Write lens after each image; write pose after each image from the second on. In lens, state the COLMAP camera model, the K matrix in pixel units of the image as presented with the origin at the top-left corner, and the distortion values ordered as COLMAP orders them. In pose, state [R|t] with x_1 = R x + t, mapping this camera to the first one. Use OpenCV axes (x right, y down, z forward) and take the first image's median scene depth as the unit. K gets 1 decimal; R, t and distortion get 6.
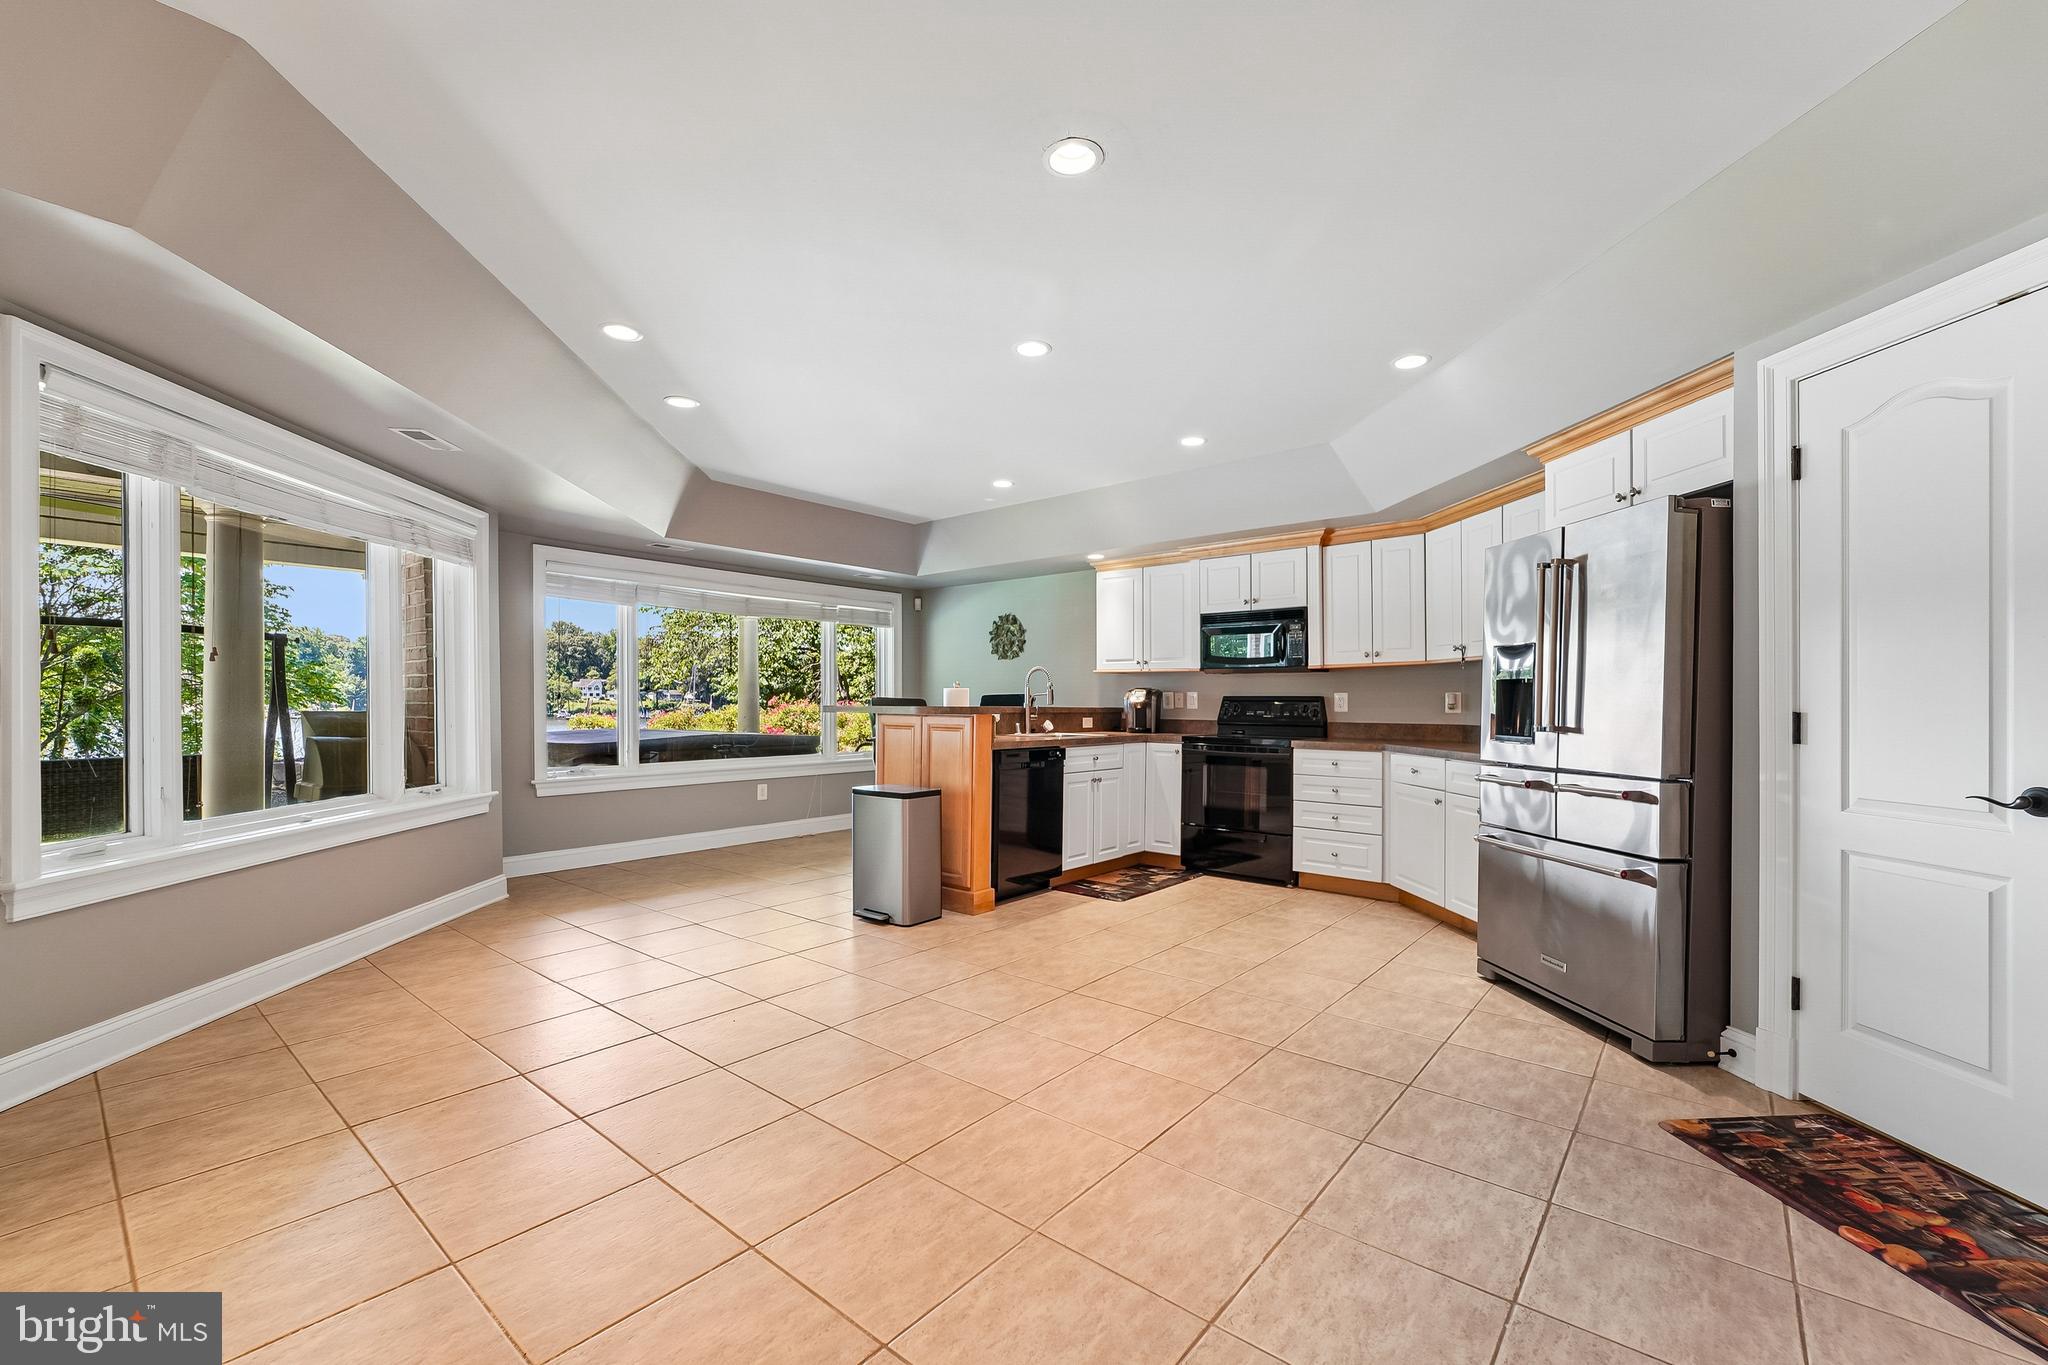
lens RADIAL K [[848.3, 0, 1022.3], [0, 848.3, 701.9], [0, 0, 1]] dist [-0.008148, 0.001144]
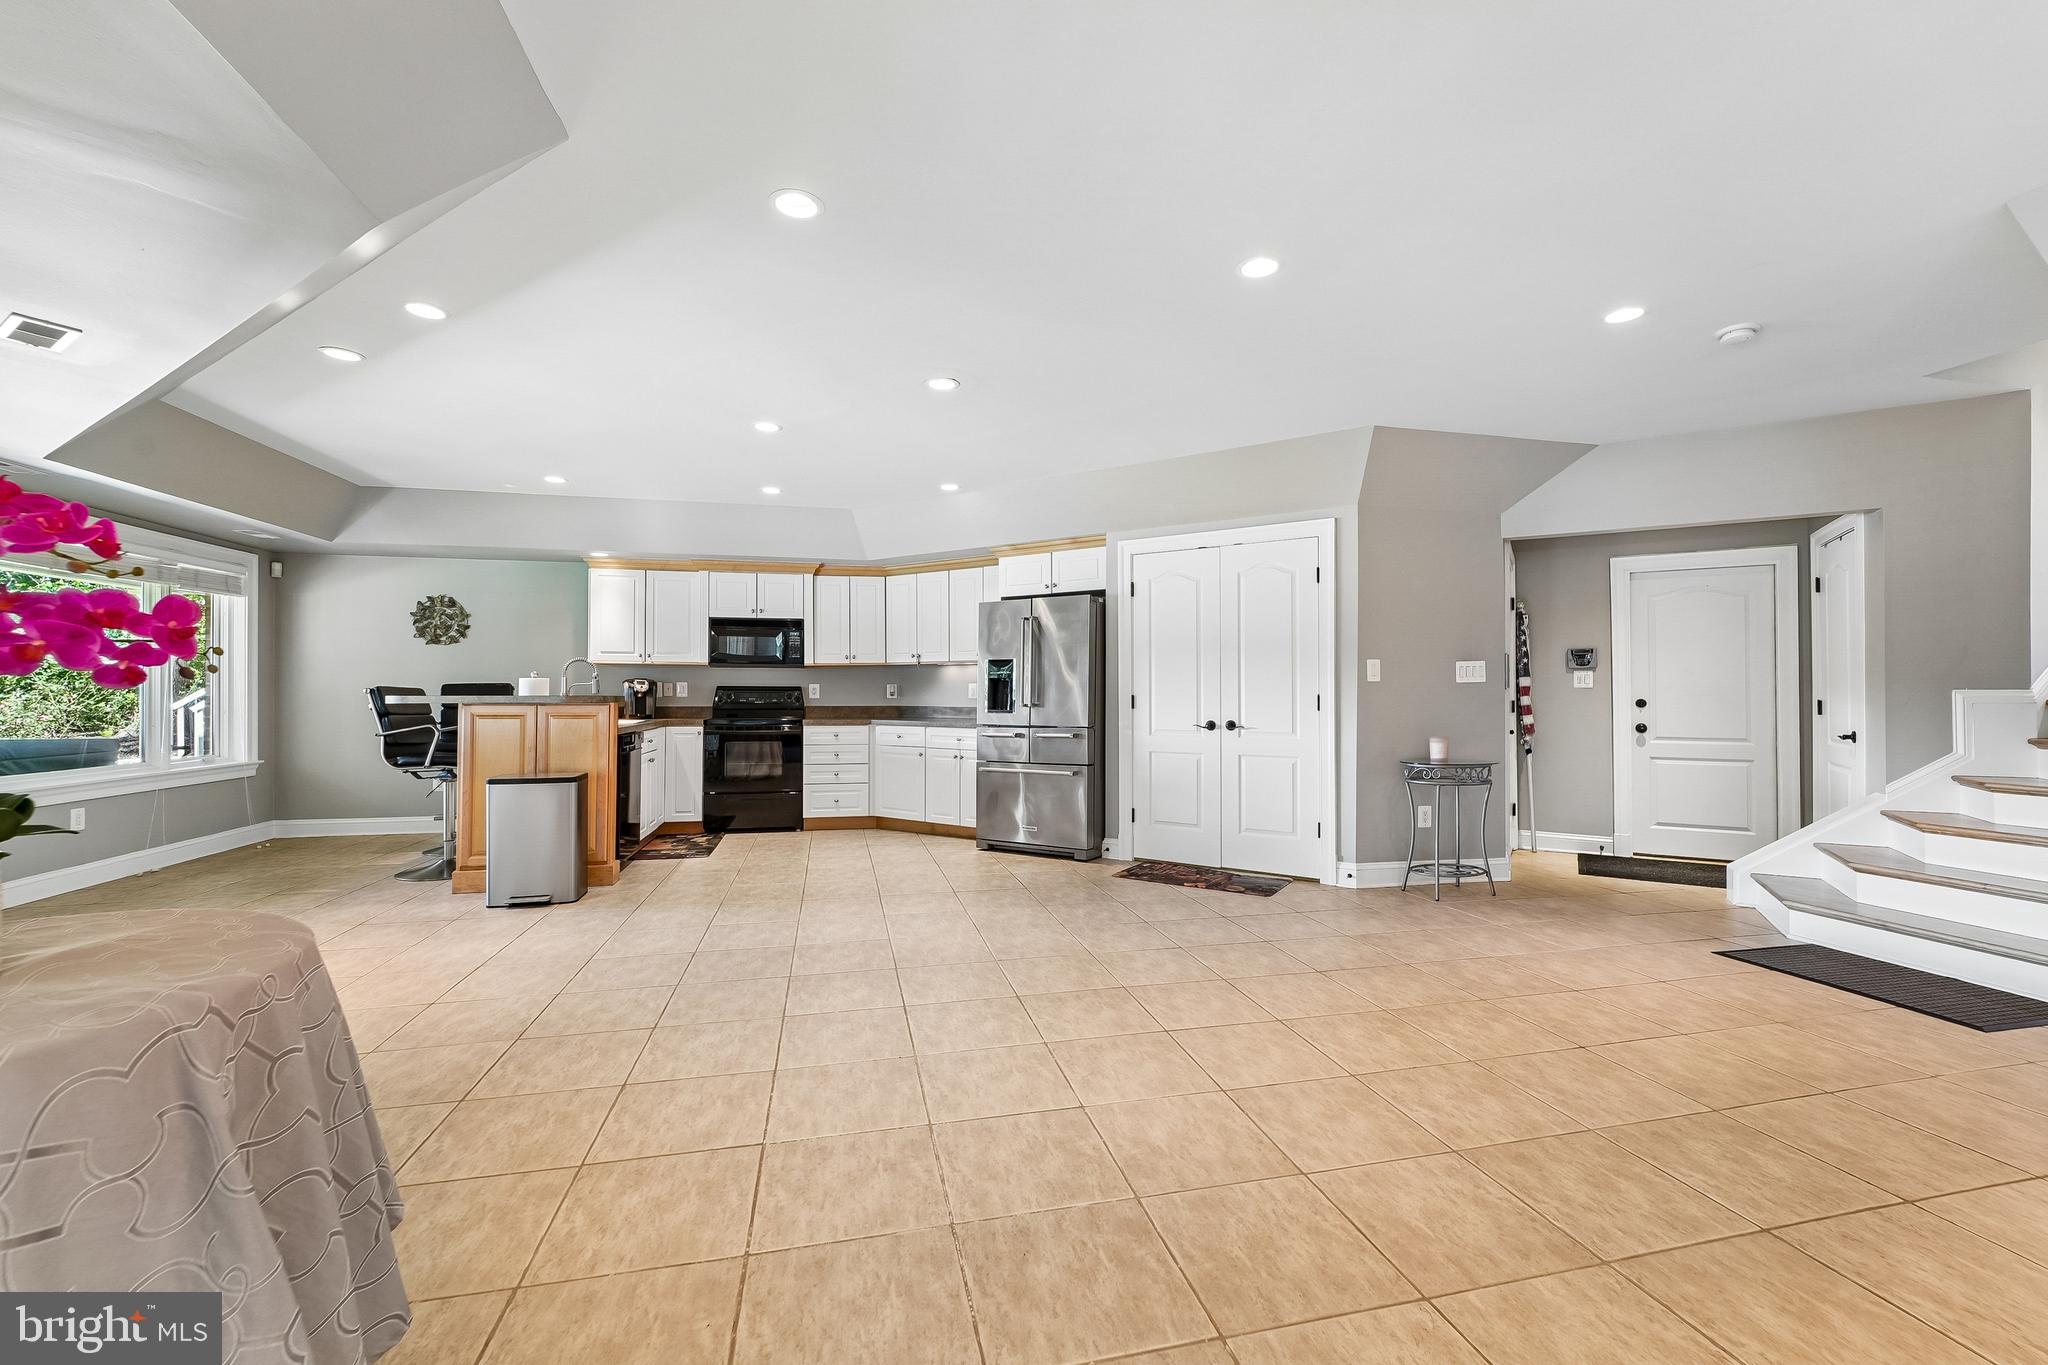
lens RADIAL K [[848.3, 0, 1040.9], [0, 848.3, 673.0], [0, 0, 1]] dist [-0.008148, 0.001144]
pose [[0.591801, 0.015793, 0.805930, -0.519785], [0.001116, 0.999791, -0.020411, -0.000310], [-0.806083, 0.012979, 0.591660, -0.087689]]
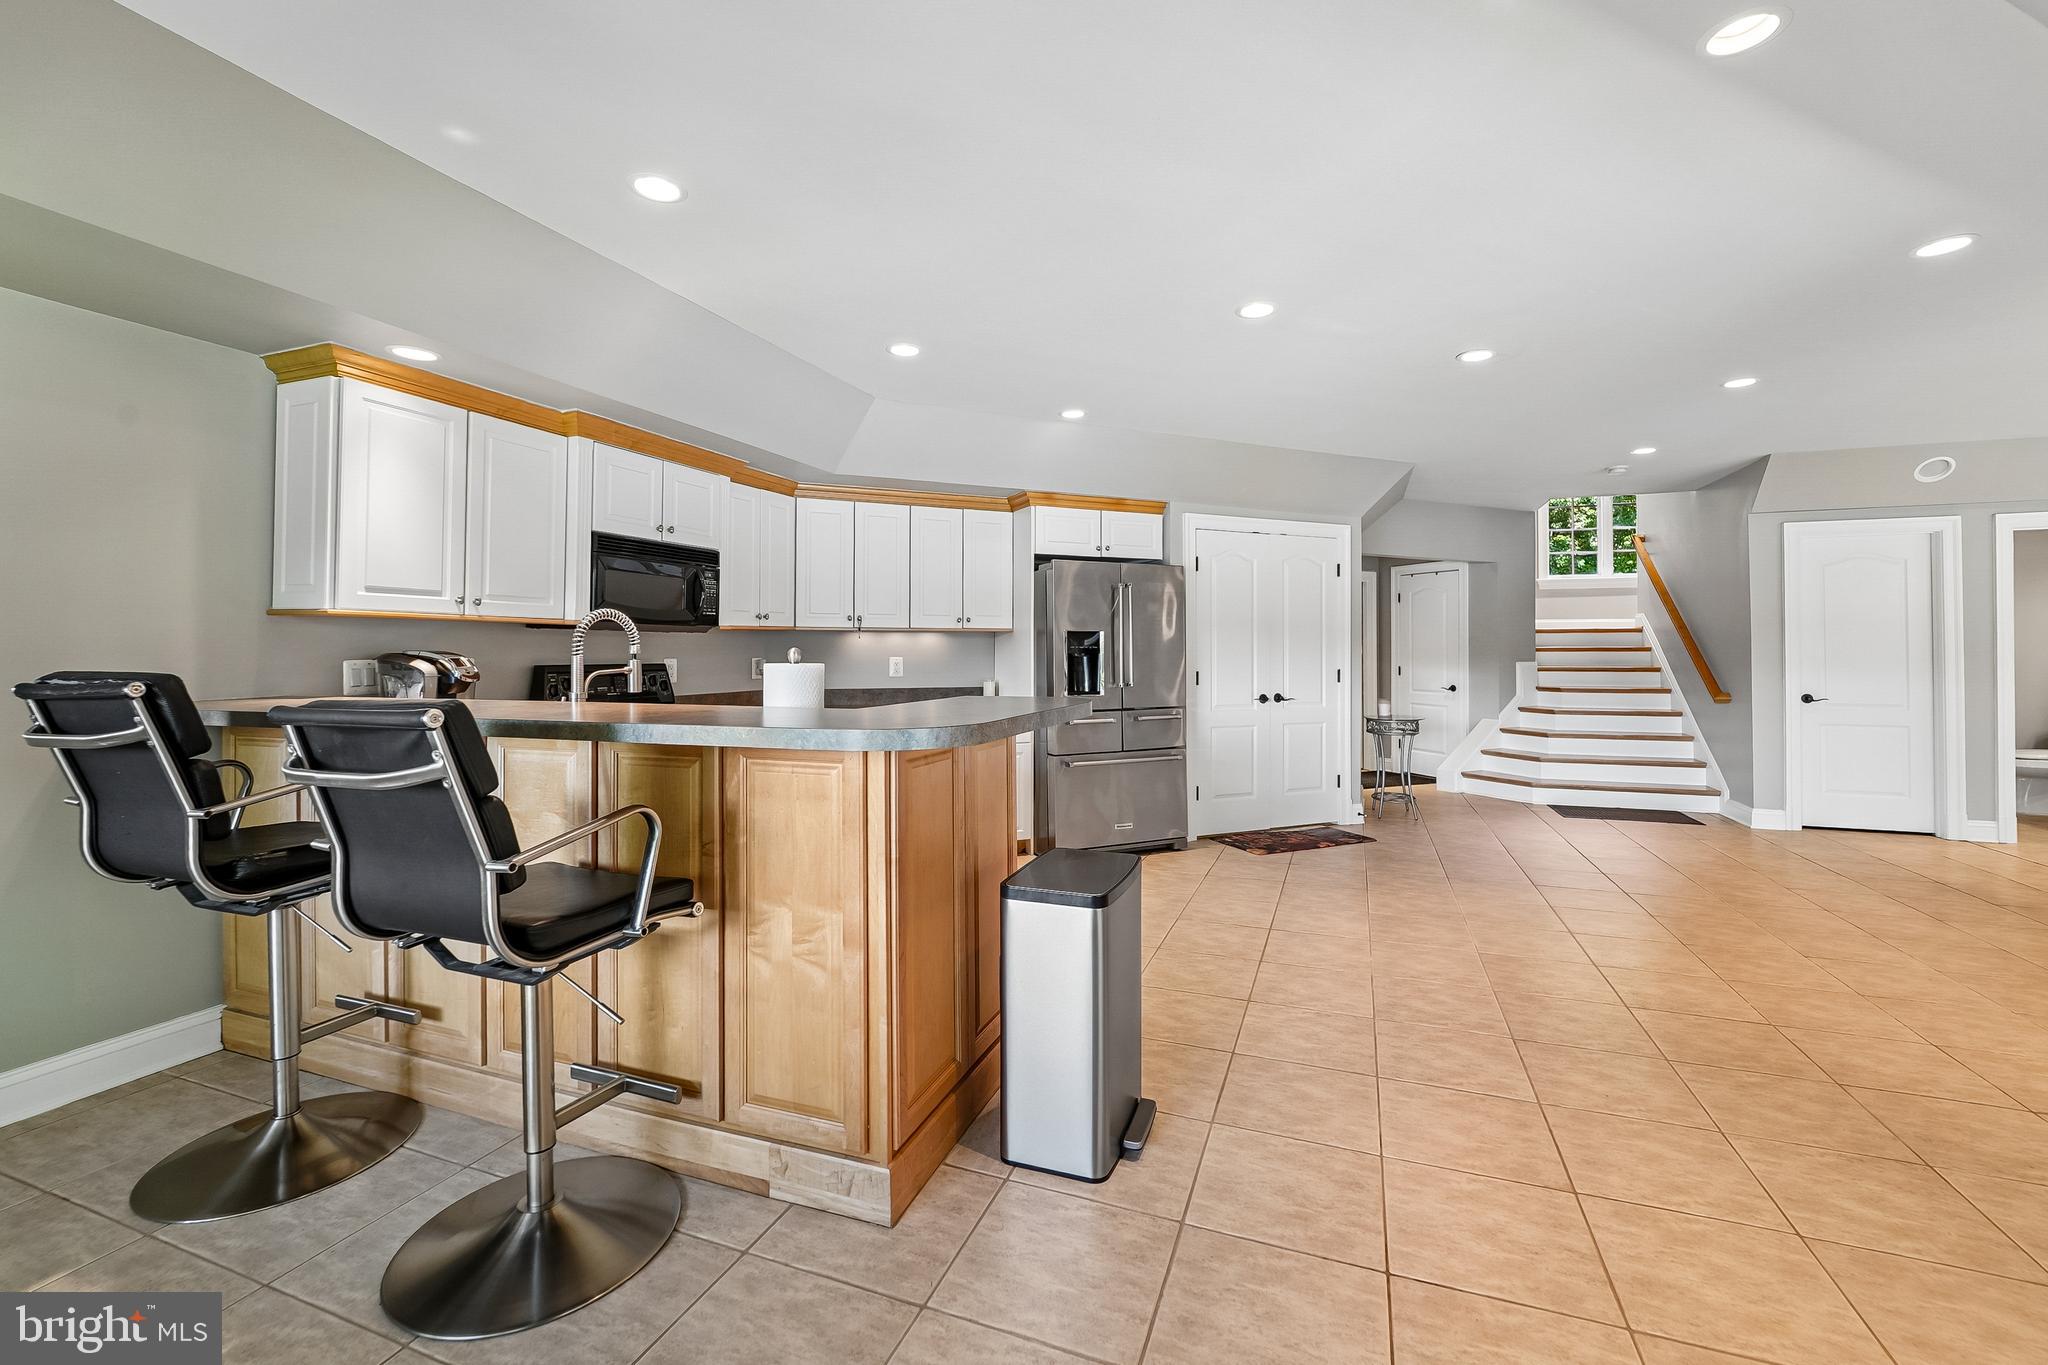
lens RADIAL K [[848.3, 0, 1044.3], [0, 848.3, 647.8], [0, 0, 1]] dist [-0.008148, 0.001144]
pose [[-0.338200, 0.001413, 0.941073, -0.511518], [-0.000646, 0.999998, -0.001734, -0.021255], [-0.941074, -0.001194, -0.338198, 0.991061]]
